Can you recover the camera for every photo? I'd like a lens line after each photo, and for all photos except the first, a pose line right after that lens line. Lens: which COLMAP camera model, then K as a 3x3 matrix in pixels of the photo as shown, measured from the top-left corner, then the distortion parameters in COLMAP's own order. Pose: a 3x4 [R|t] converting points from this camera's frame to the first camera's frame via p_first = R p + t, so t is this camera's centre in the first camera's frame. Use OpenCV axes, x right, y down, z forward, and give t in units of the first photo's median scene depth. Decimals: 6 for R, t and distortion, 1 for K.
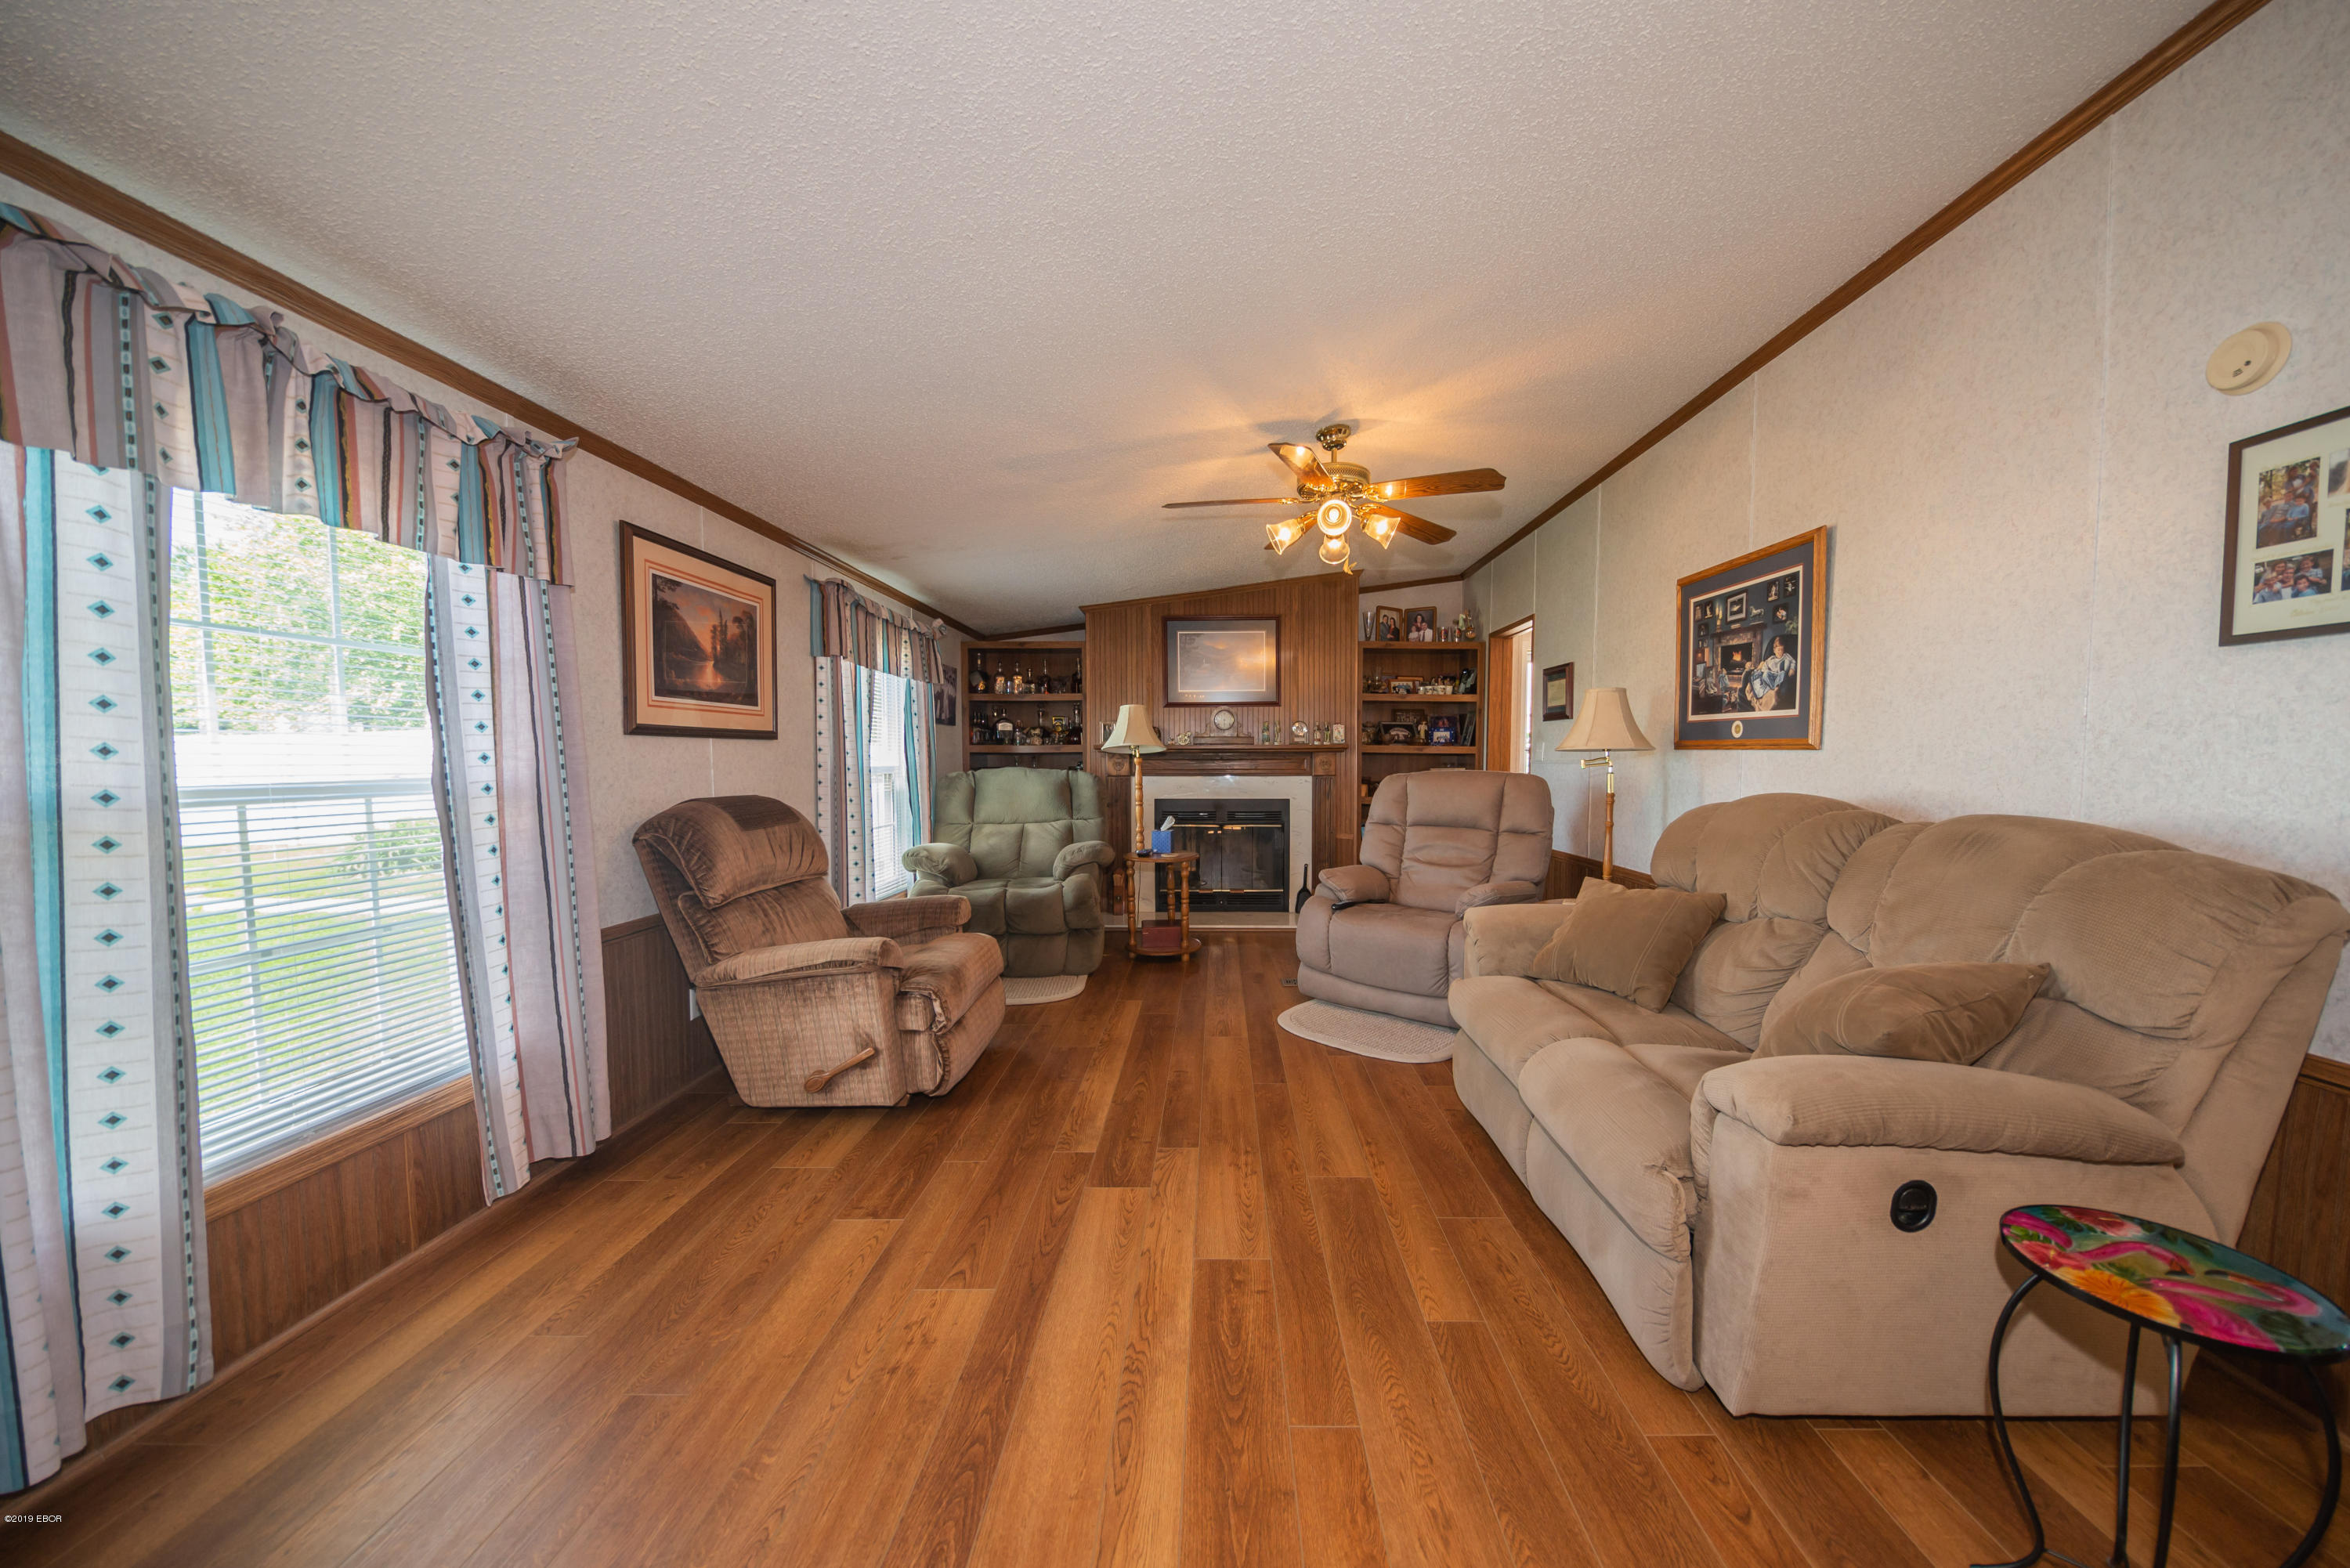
lens RADIAL K [[835.9, 0, 1227.0], [0, 835.9, 802.4], [0, 0, 1]] dist [-0.019523, -0.000404]
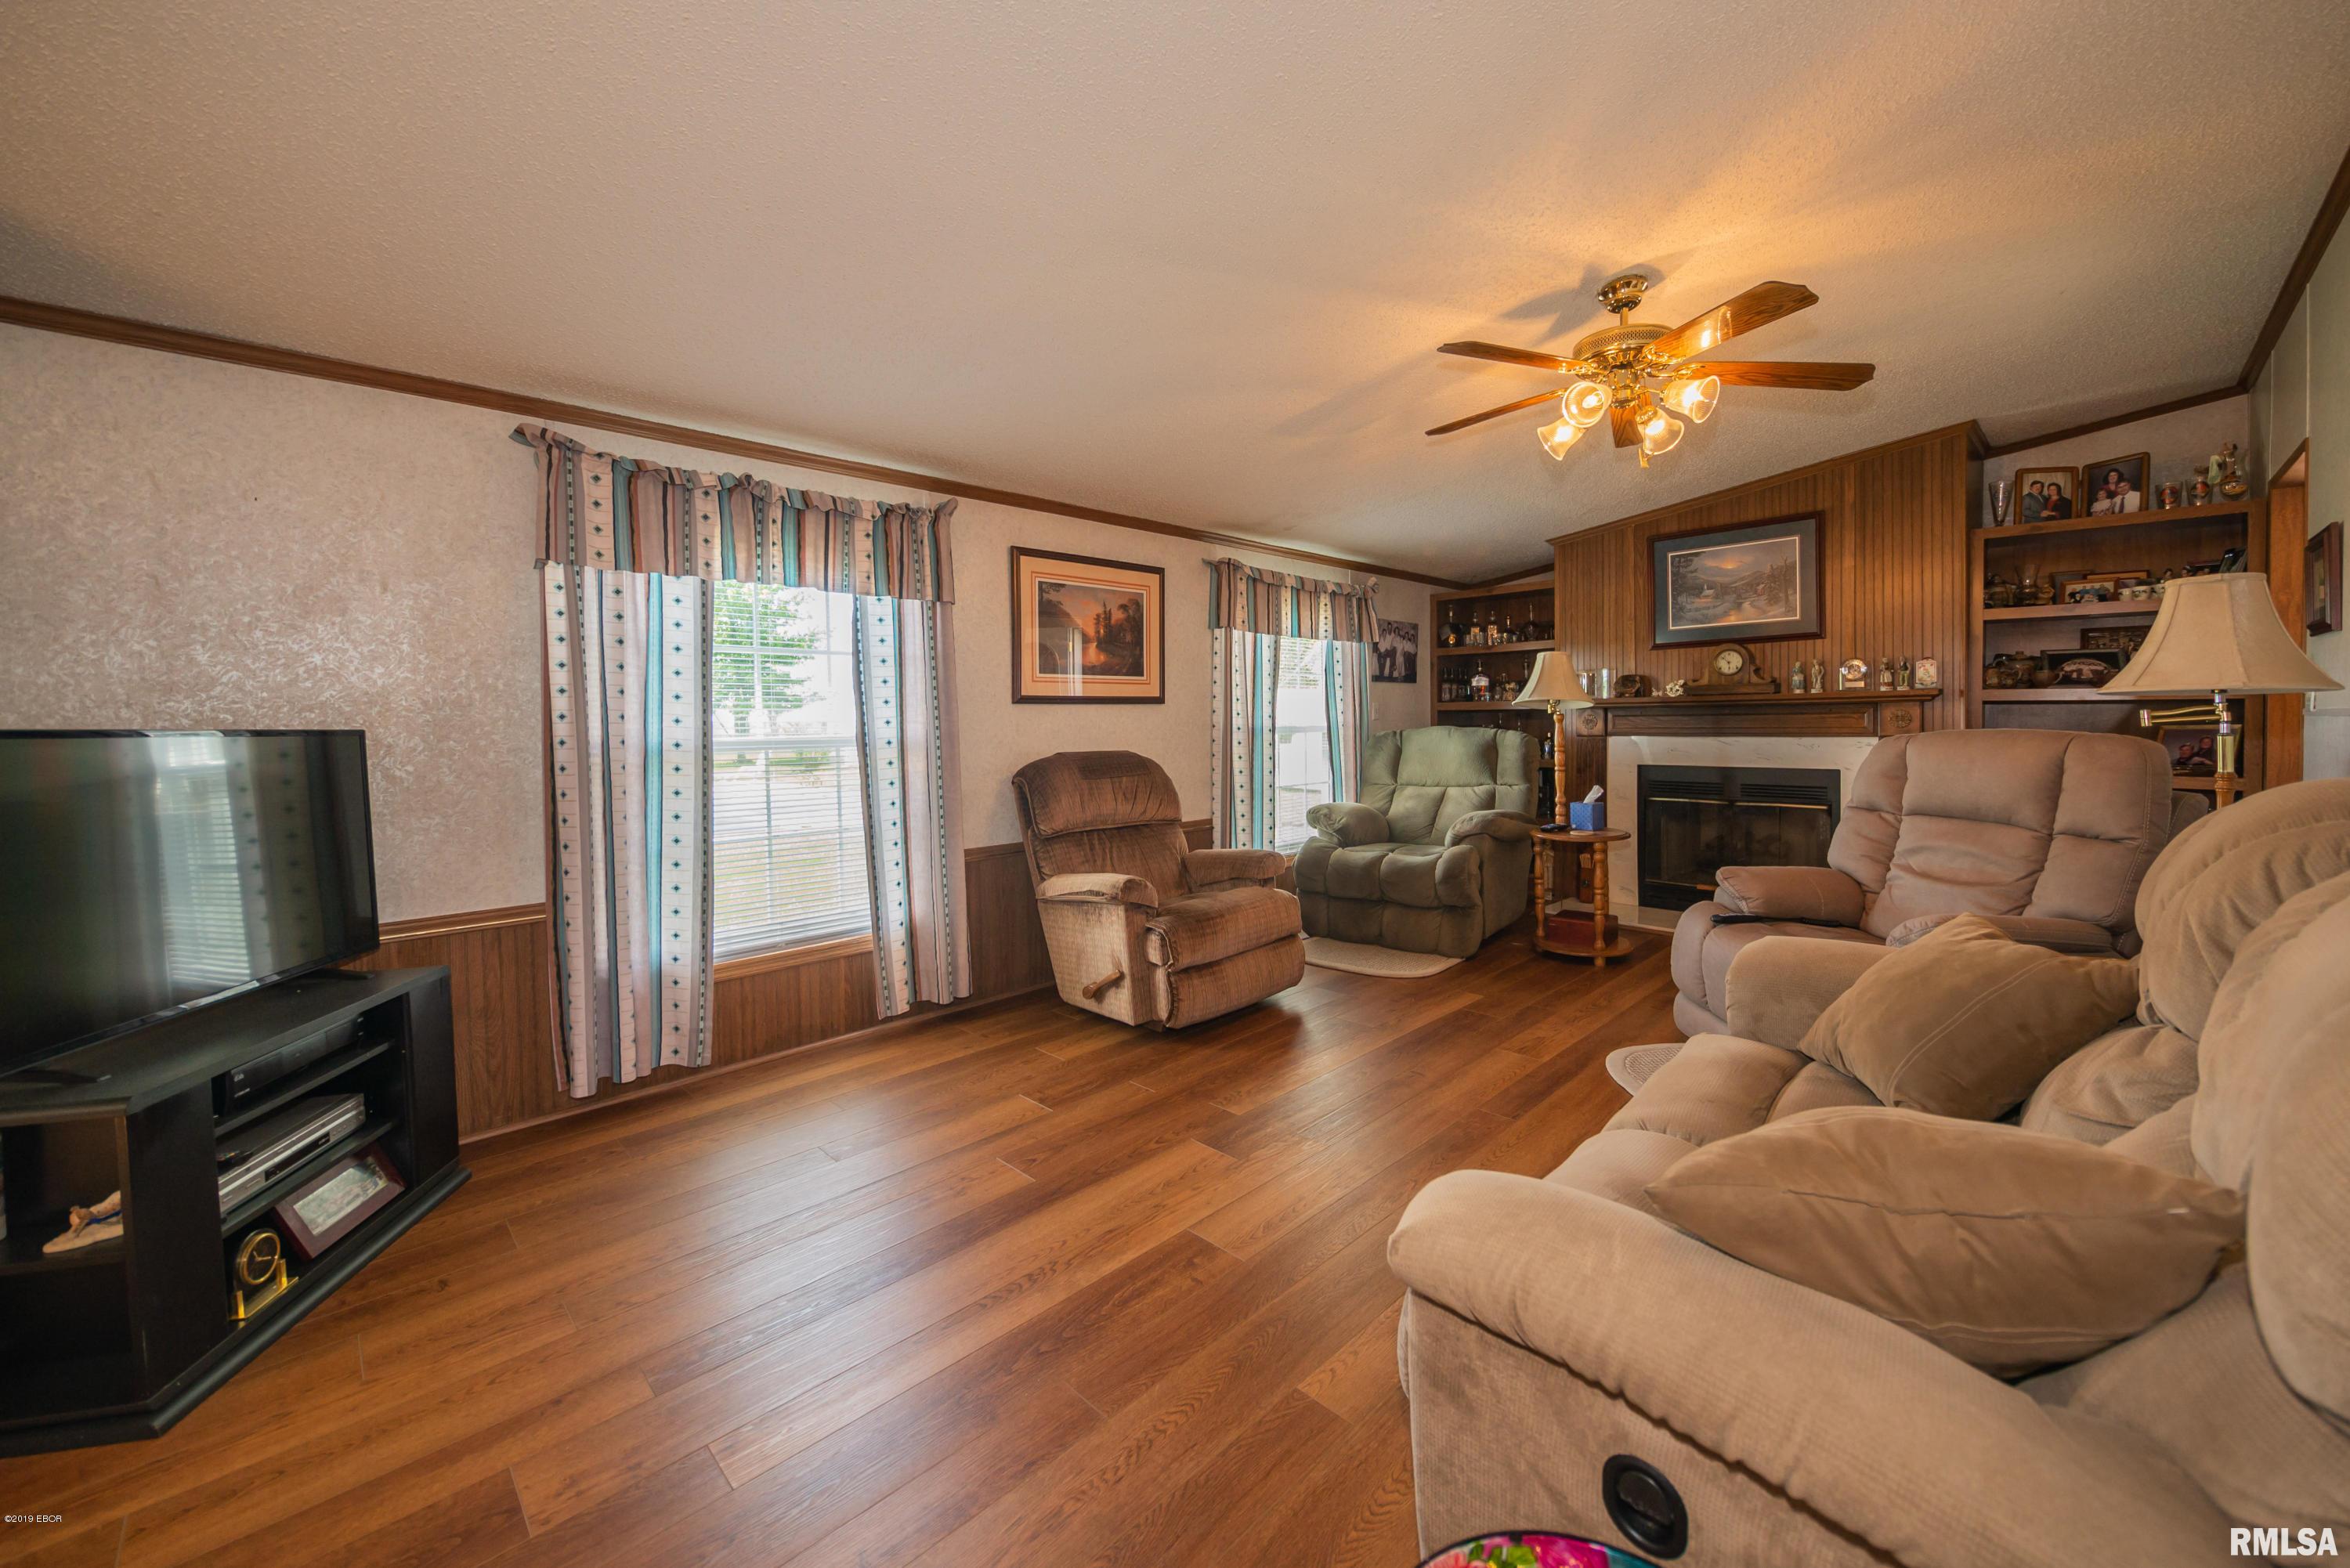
lens RADIAL K [[907.3, 0, 1185.6], [0, 907.3, 741.0], [0, 0, 1]] dist [-0.009411, -0.000109]
pose [[0.699172, 0.008060, -0.714908, 0.362896], [-0.025342, 0.999587, -0.013515, -0.006212], [0.714504, 0.027566, 0.699088, 0.118919]]
